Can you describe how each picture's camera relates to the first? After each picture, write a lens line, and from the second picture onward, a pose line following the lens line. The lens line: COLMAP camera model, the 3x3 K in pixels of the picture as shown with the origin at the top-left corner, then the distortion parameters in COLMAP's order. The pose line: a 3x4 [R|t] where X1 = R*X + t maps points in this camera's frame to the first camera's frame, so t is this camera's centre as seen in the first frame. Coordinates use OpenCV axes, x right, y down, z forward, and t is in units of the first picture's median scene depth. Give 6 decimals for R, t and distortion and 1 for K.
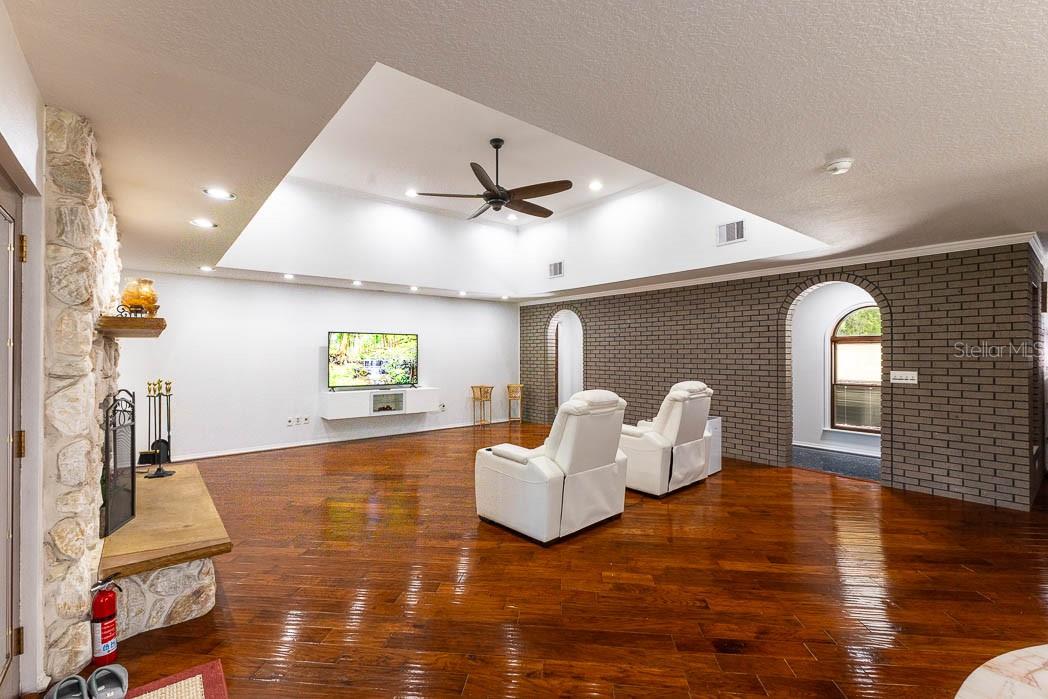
lens RADIAL K [[463.7, 0, 524.0], [0, 463.7, 349.5], [0, 0, 1]] dist [0.003211, -0.000211]
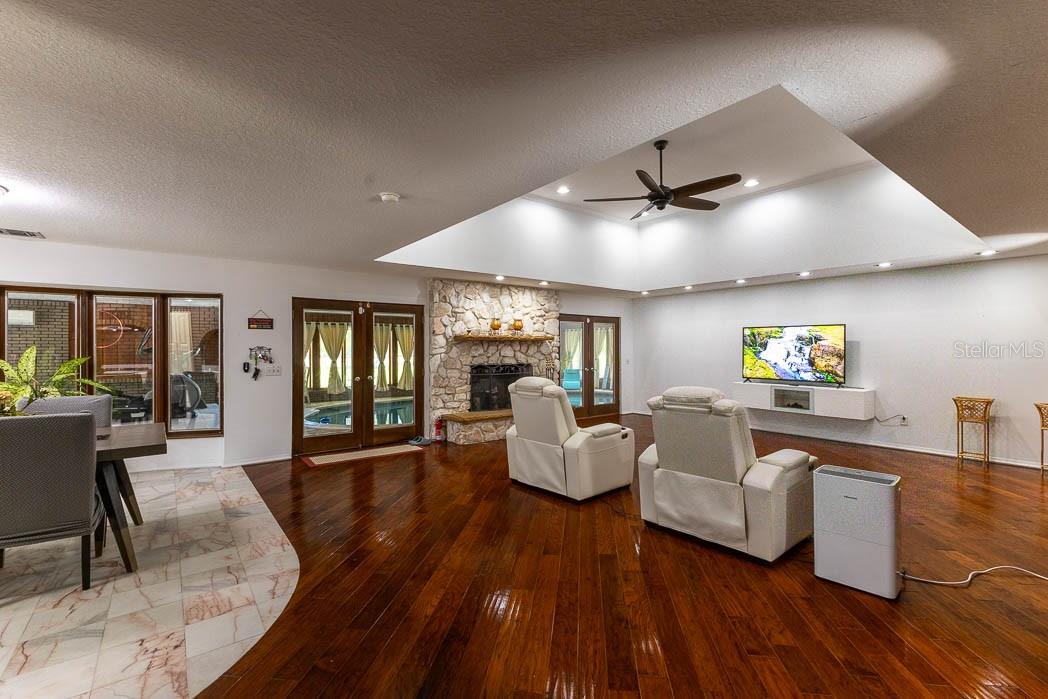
lens RADIAL K [[463.7, 0, 524.0], [0, 463.7, 349.5], [0, 0, 1]] dist [0.003211, -0.000211]
pose [[-0.032902, 0.005094, -0.999446, 0.753796], [0.010066, 0.999938, 0.004765, 0.003792], [0.999408, -0.009904, -0.032952, 0.552999]]
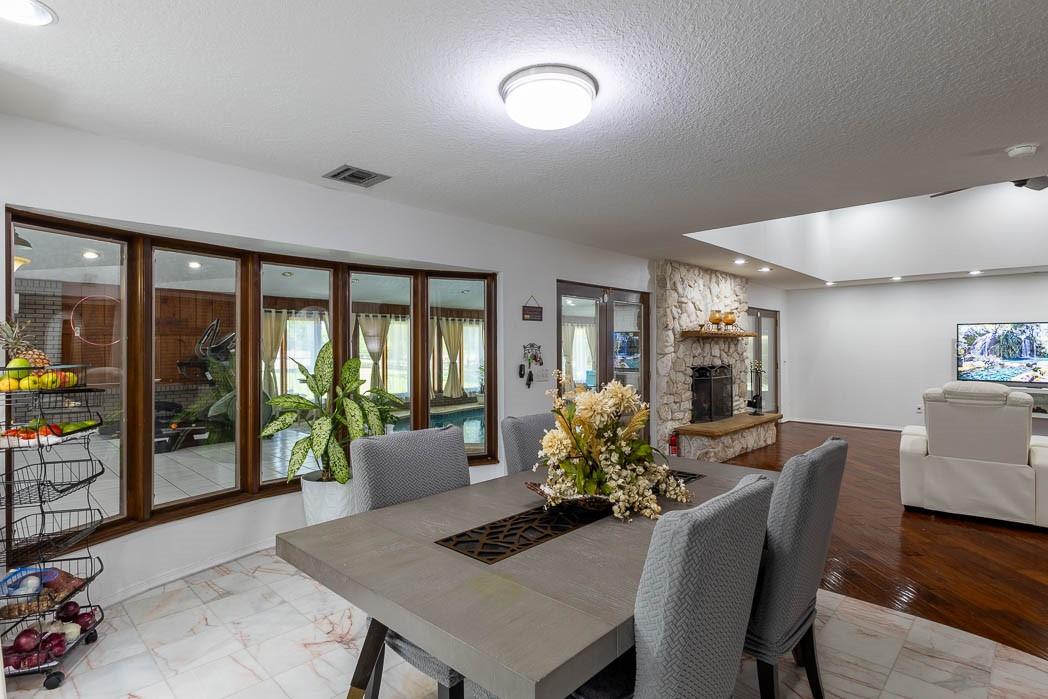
lens RADIAL K [[532.3, 0, 524.0], [0, 532.3, 349.5], [0, 0, 1]] dist [0.000899, 0.000312]
pose [[0.115508, 0.006961, -0.993282, 0.651364], [0.007918, 0.999937, 0.007929, -0.000116], [0.993275, -0.008781, 0.115446, -0.061905]]
